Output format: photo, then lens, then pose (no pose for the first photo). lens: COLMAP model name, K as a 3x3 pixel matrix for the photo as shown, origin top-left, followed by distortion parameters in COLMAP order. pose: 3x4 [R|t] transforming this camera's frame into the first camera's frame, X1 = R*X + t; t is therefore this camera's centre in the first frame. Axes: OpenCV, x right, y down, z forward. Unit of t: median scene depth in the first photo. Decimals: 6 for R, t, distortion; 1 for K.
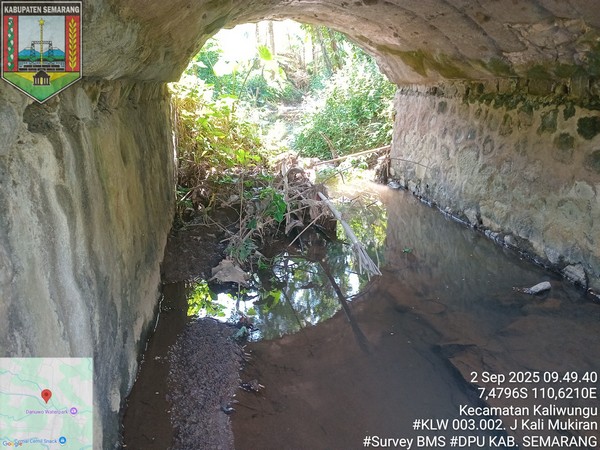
lens RADIAL K [[455.2, 0, 294.2], [0, 455.2, 230.9], [0, 0, 1]] dist [0.042727, -0.040078]
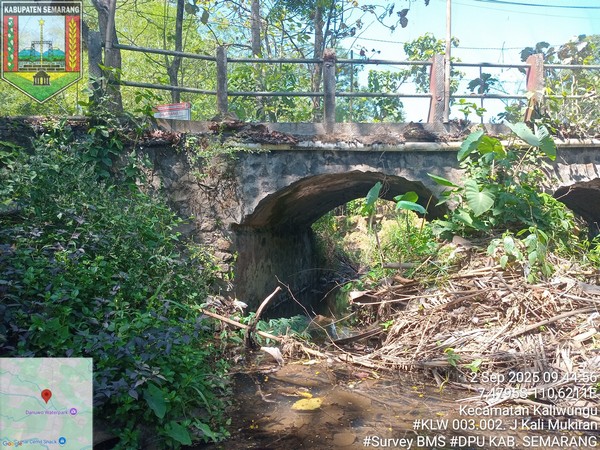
lens RADIAL K [[455.2, 0, 299.8], [0, 455.2, 227.5], [0, 0, 1]] dist [0.042727, -0.040078]
pose [[-0.922531, 0.039141, 0.383933, -0.333505], [0.150975, 0.952161, 0.265700, -0.676374], [-0.355166, 0.303081, -0.884307, 2.215976]]
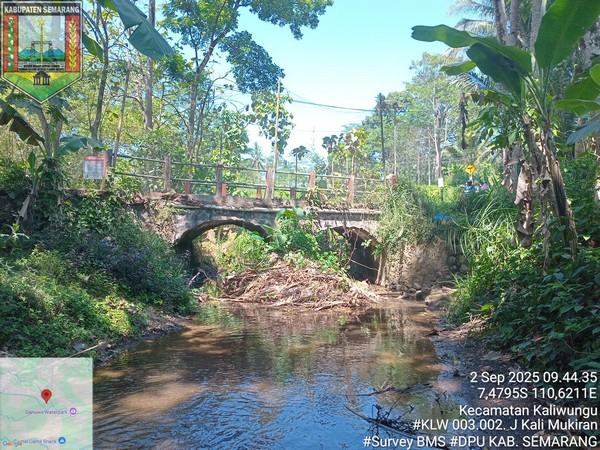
lens RADIAL K [[455.2, 0, 299.1], [0, 455.2, 228.4], [0, 0, 1]] dist [0.042727, -0.040078]
pose [[-0.998871, 0.003968, 0.047336, -0.513109], [0.017148, 0.959428, 0.281432, -1.132860], [-0.044299, 0.281926, -0.958413, 3.472471]]
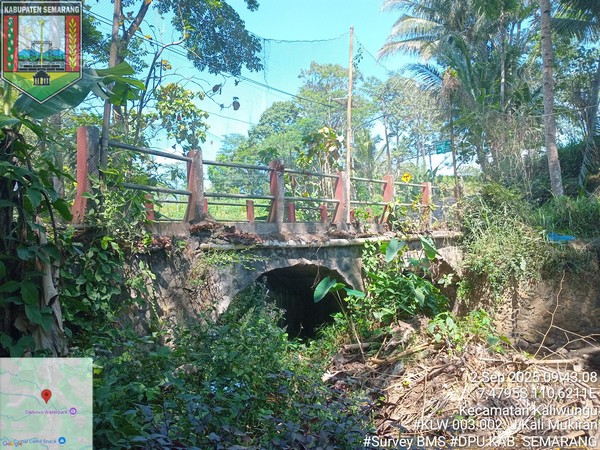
lens RADIAL K [[455.2, 0, 304.0], [0, 455.2, 219.2], [0, 0, 1]] dist [0.042727, -0.040078]
pose [[-0.964041, 0.047863, -0.261407, 0.328638], [-0.016549, 0.970927, 0.238803, -0.946688], [0.265237, 0.234542, -0.935222, 2.342306]]
